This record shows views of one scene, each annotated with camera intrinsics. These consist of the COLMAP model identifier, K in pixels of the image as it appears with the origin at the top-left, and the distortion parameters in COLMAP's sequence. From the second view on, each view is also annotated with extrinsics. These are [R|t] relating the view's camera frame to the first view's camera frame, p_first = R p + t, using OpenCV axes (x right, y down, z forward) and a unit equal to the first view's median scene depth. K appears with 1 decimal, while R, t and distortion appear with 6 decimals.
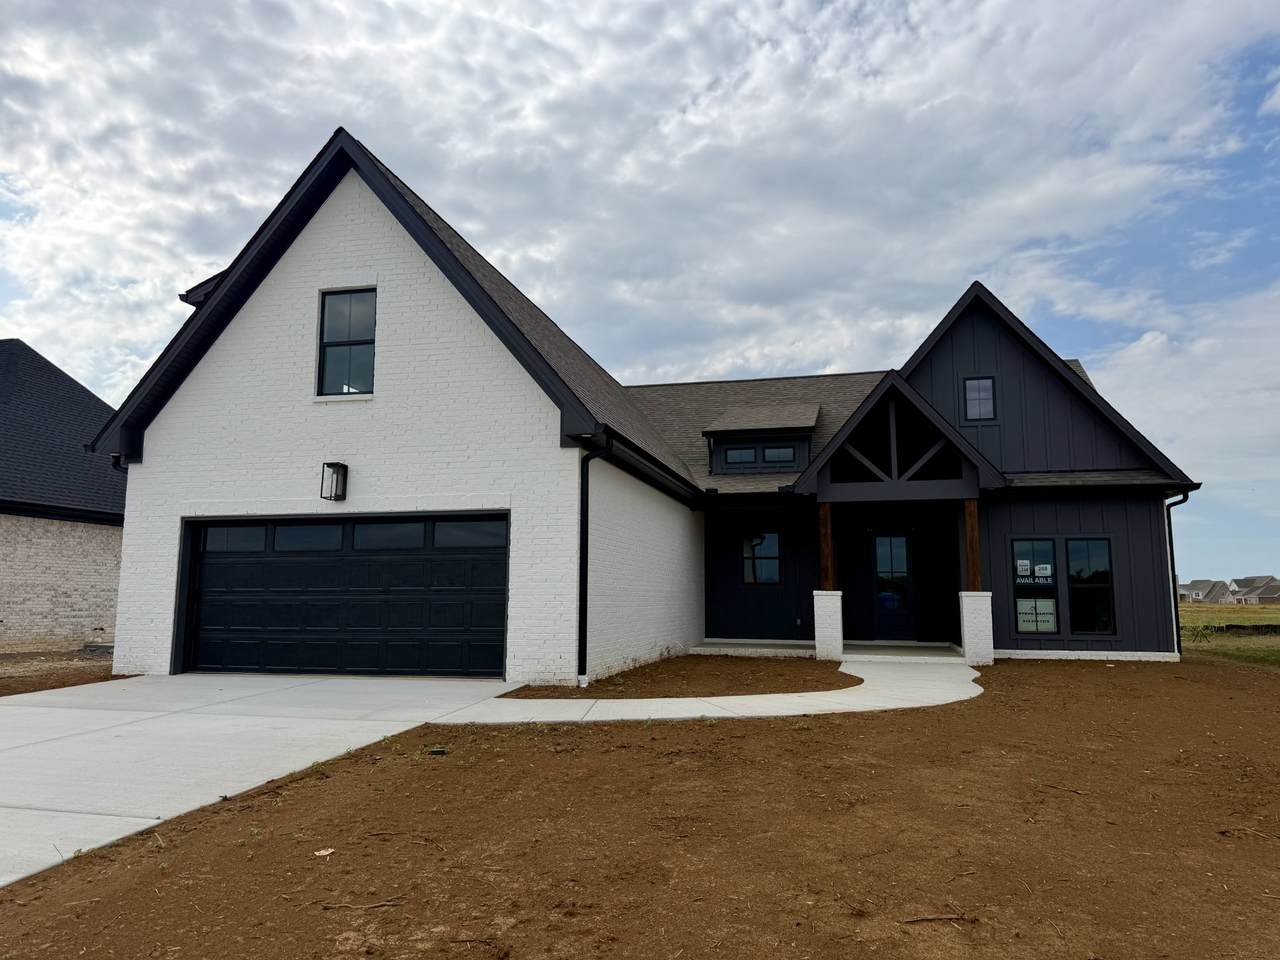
lens RADIAL K [[911.3, 0, 632.5], [0, 911.3, 482.3], [0, 0, 1]] dist [0.099767, -0.156520]
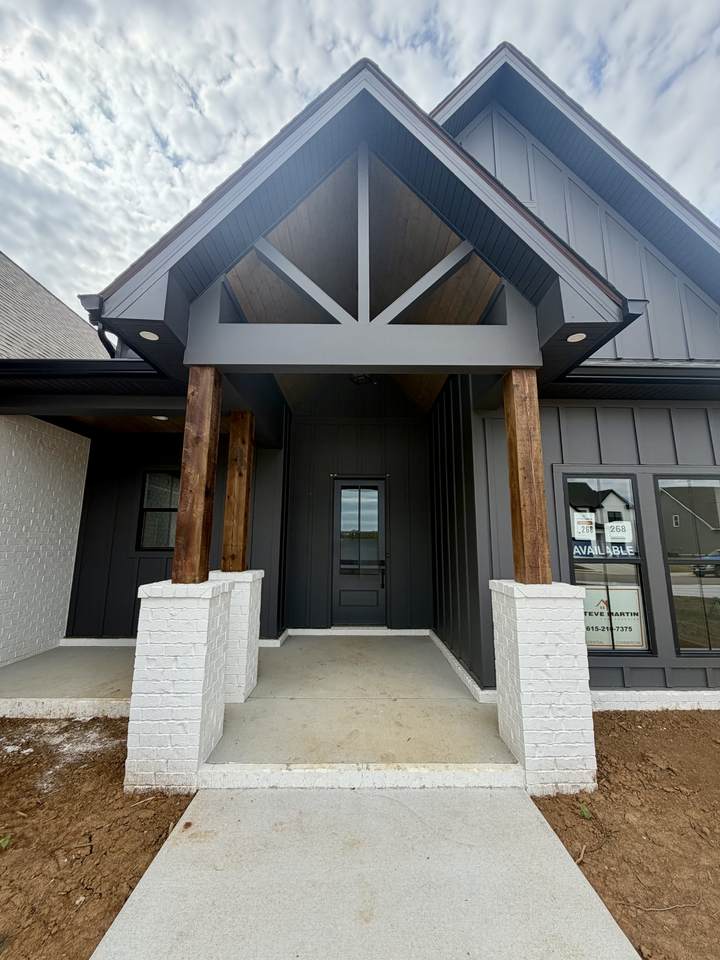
lens RADIAL K [[382.6, 0, 360.0], [0, 382.6, 480.0], [0, 0, 1]] dist [-0.001507, 0.000000]
pose [[0.968103, 0.041605, 0.247074, 0.309316], [-0.033297, 0.998734, -0.037714, 0.100951], [-0.248330, 0.028284, 0.968262, 1.053914]]
